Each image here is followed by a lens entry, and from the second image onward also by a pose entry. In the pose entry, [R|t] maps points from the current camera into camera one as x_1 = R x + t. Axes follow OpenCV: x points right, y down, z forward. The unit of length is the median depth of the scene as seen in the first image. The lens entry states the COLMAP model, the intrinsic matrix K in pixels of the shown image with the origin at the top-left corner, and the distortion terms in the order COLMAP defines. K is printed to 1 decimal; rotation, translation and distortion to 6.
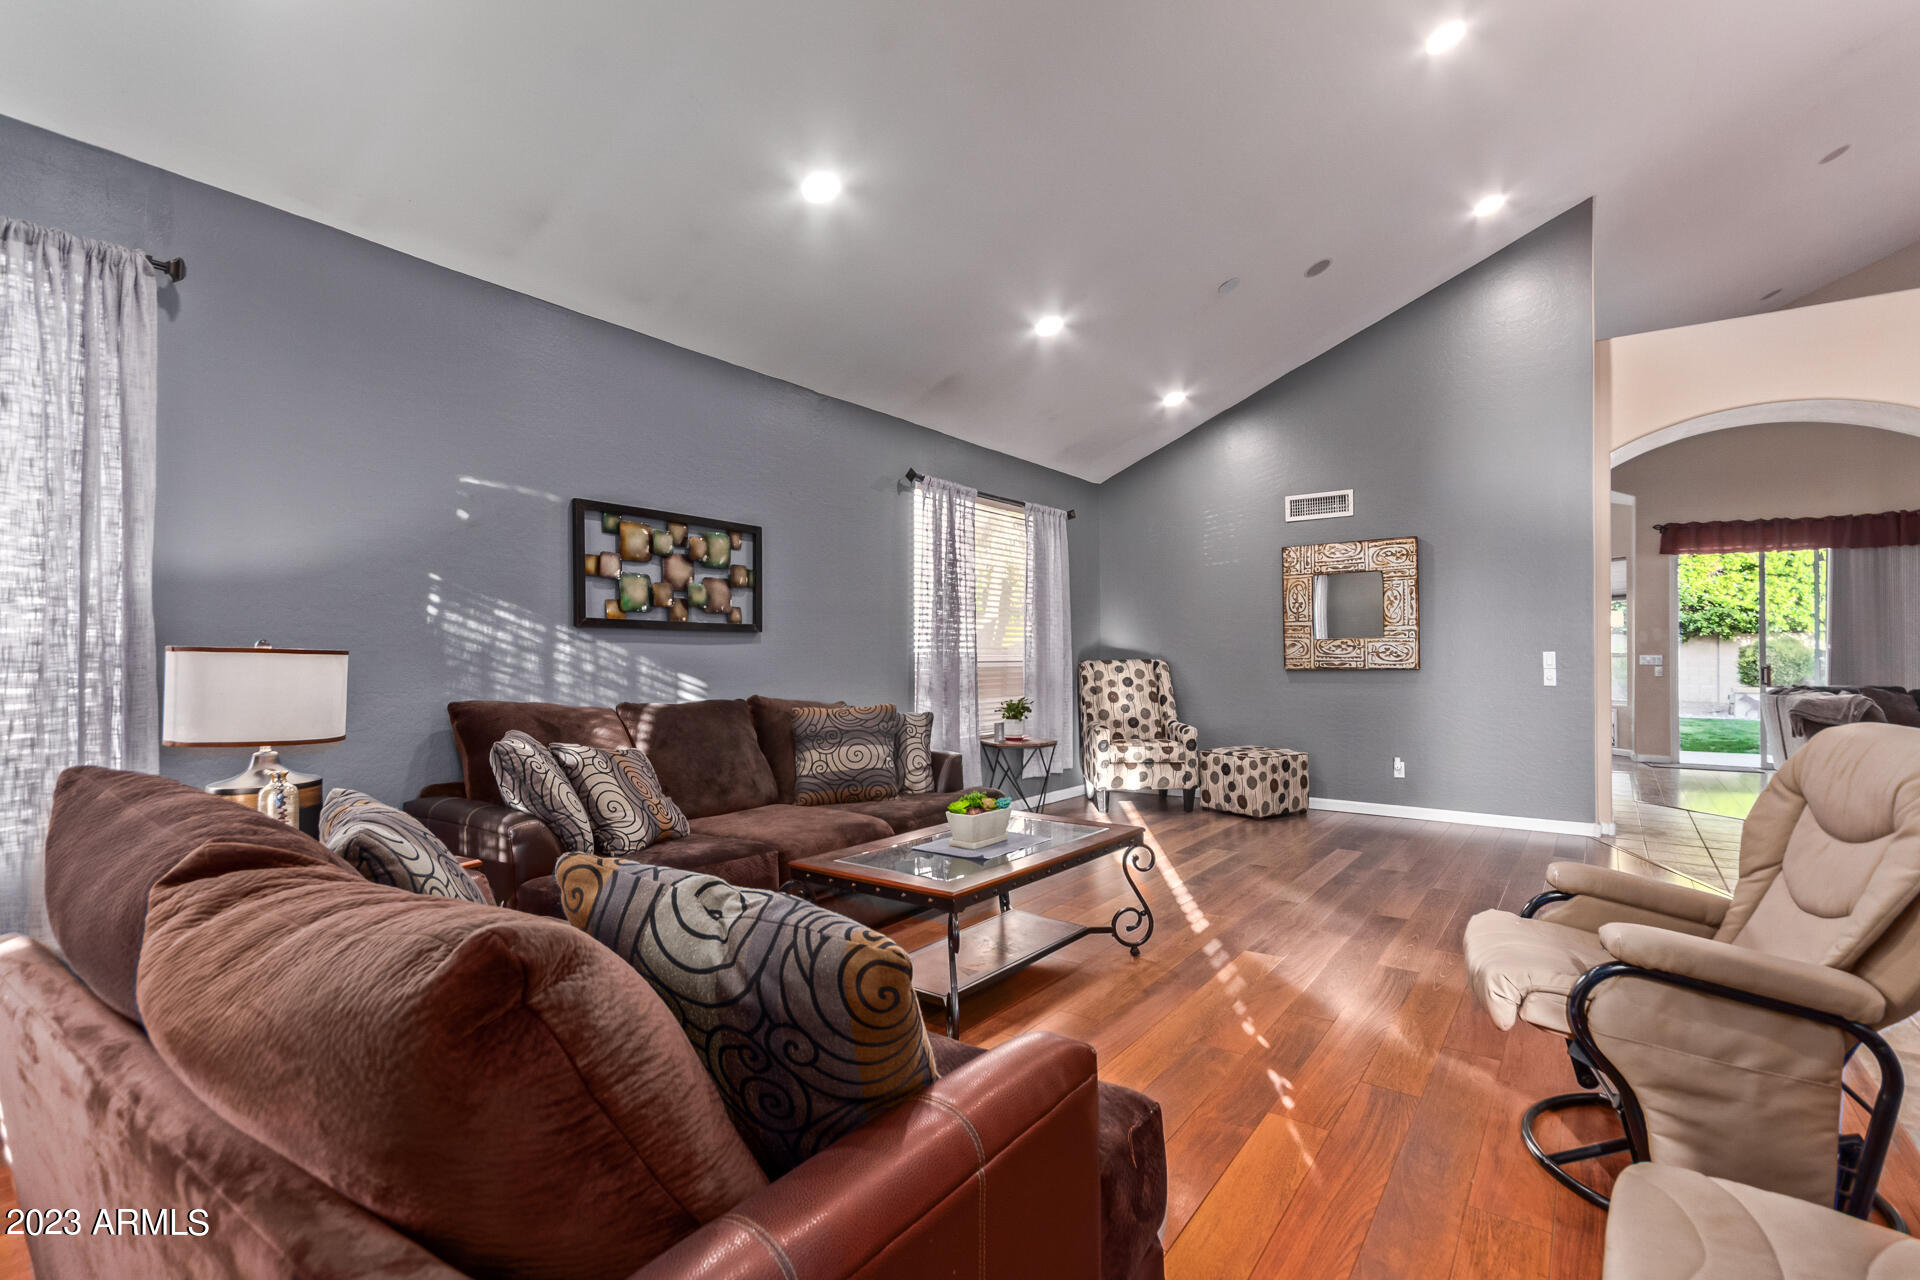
lens RADIAL K [[910.4, 0, 966.1], [0, 910.4, 647.4], [0, 0, 1]] dist [-0.000975, 0.000195]
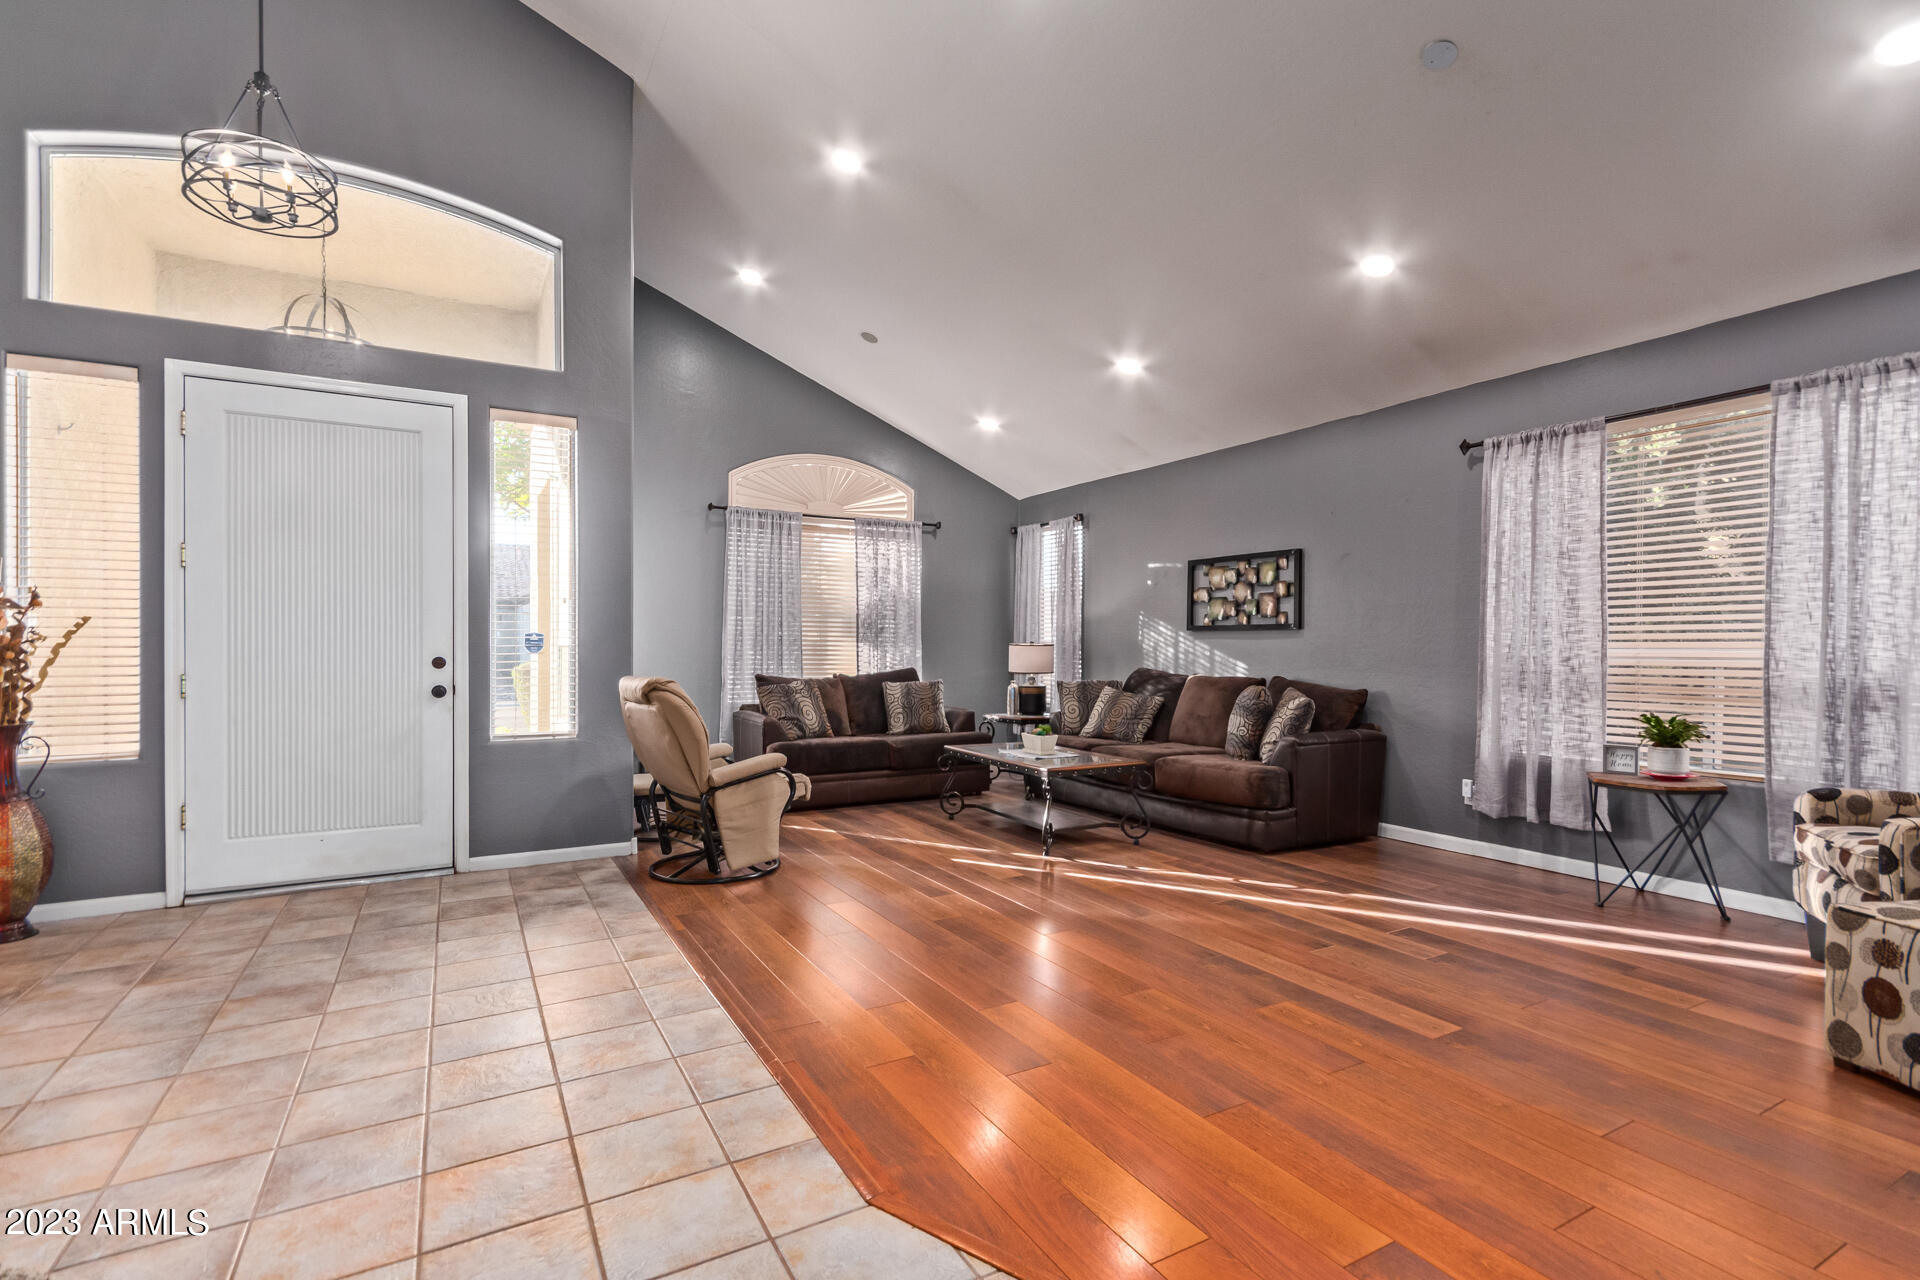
lens RADIAL K [[910.4, 0, 966.1], [0, 910.4, 647.4], [0, 0, 1]] dist [-0.000975, 0.000195]
pose [[-0.443136, -0.002360, -0.896451, 1.175581], [0.004441, 0.999978, -0.004828, 0.013282], [0.896443, -0.006120, -0.443116, 1.170504]]
